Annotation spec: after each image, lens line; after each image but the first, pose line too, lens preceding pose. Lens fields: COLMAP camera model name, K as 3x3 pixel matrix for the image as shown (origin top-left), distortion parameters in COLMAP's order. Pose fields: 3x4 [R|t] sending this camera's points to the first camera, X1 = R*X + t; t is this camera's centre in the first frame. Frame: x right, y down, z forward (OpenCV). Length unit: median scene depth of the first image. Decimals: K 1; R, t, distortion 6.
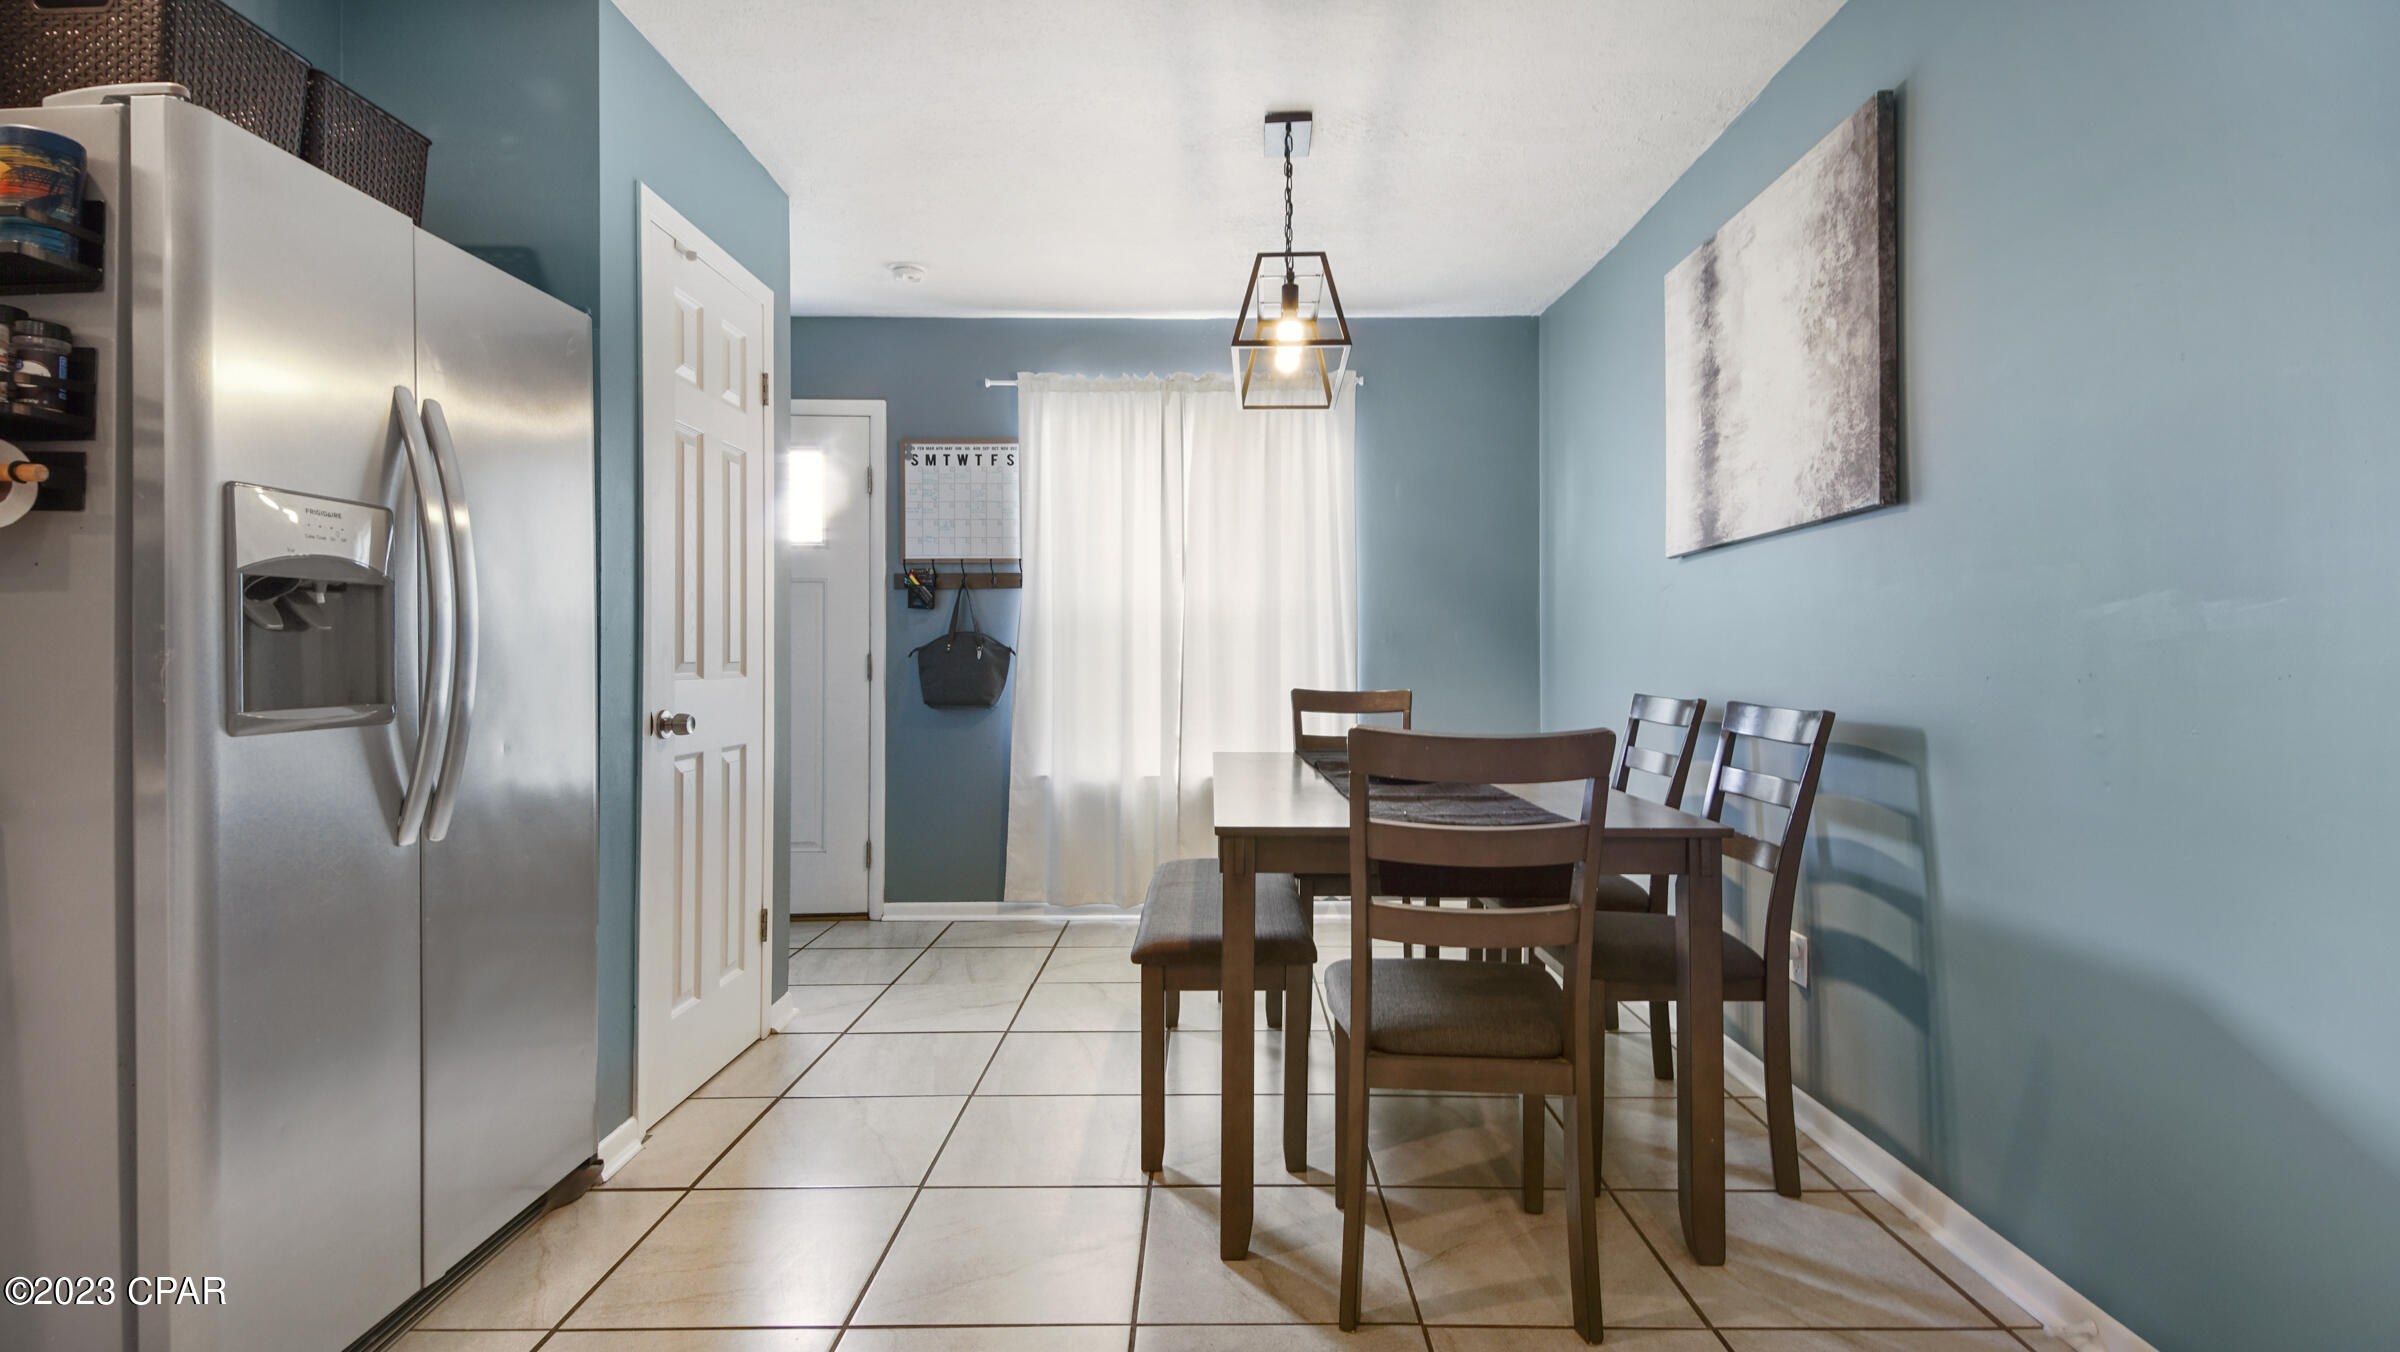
lens RADIAL K [[1100.4, 0, 1212.7], [0, 1100.4, 647.1], [0, 0, 1]] dist [0.000110, -0.000173]
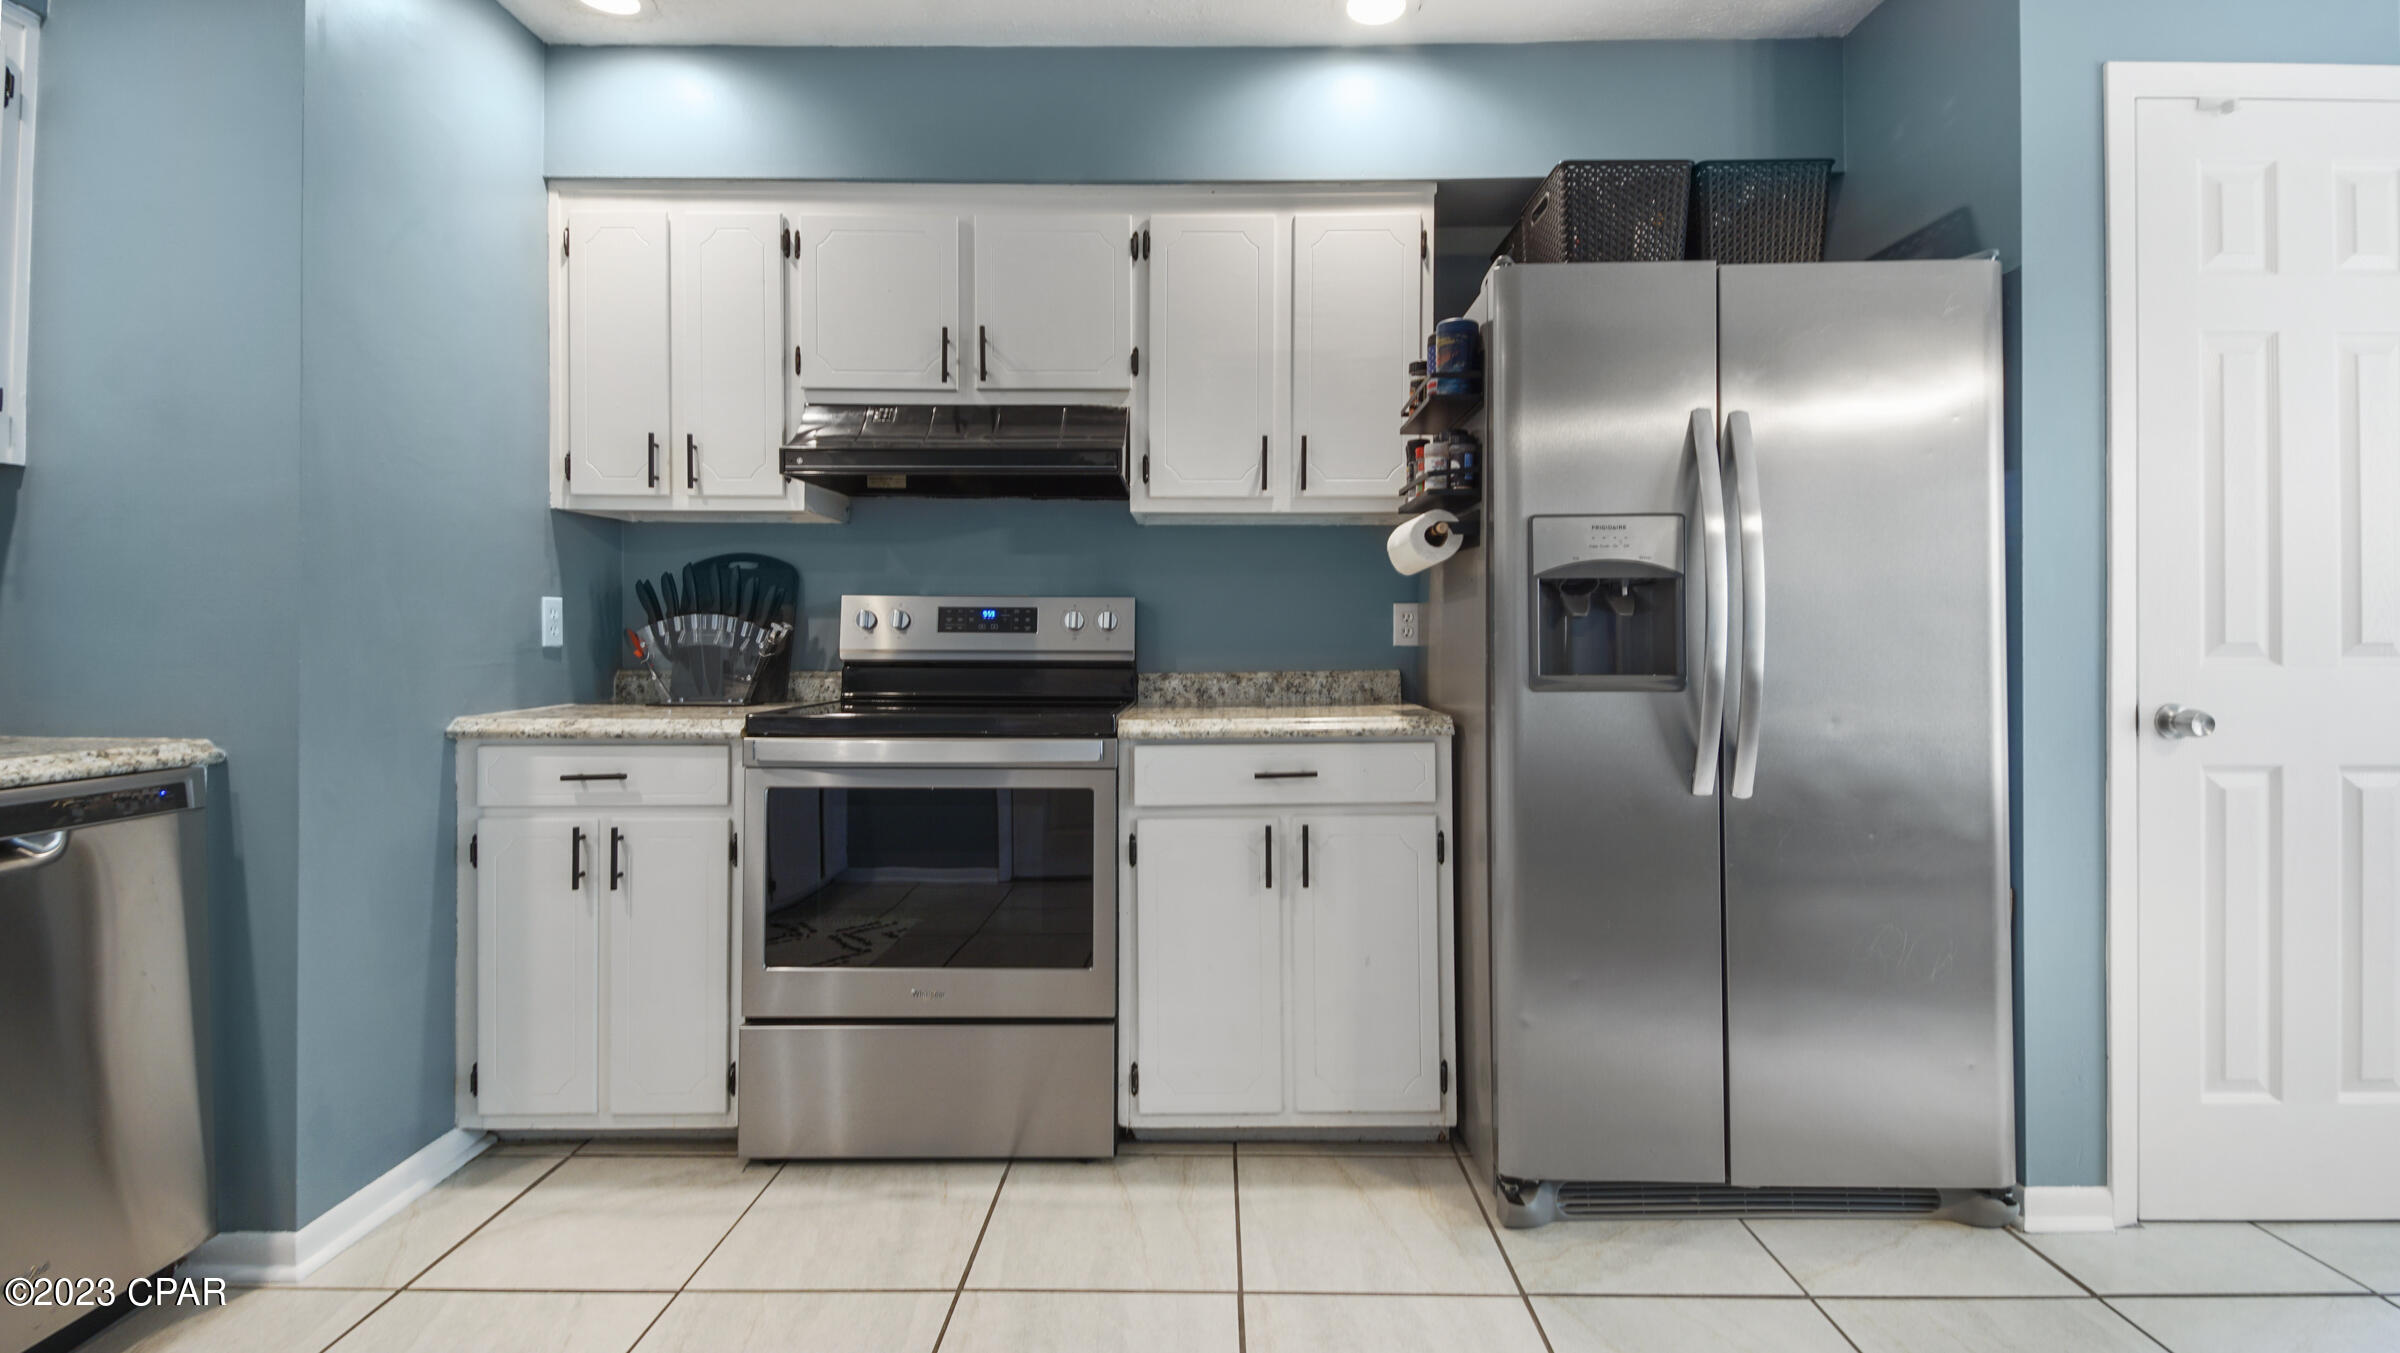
lens RADIAL K [[1100.4, 0, 1212.7], [0, 1100.4, 647.6], [0, 0, 1]] dist [0.000110, -0.000173]
pose [[-0.004152, -0.001528, -0.999990, 0.458651], [0.008957, 0.999959, -0.001565, 0.017751], [0.999951, -0.008963, -0.004138, 0.491155]]
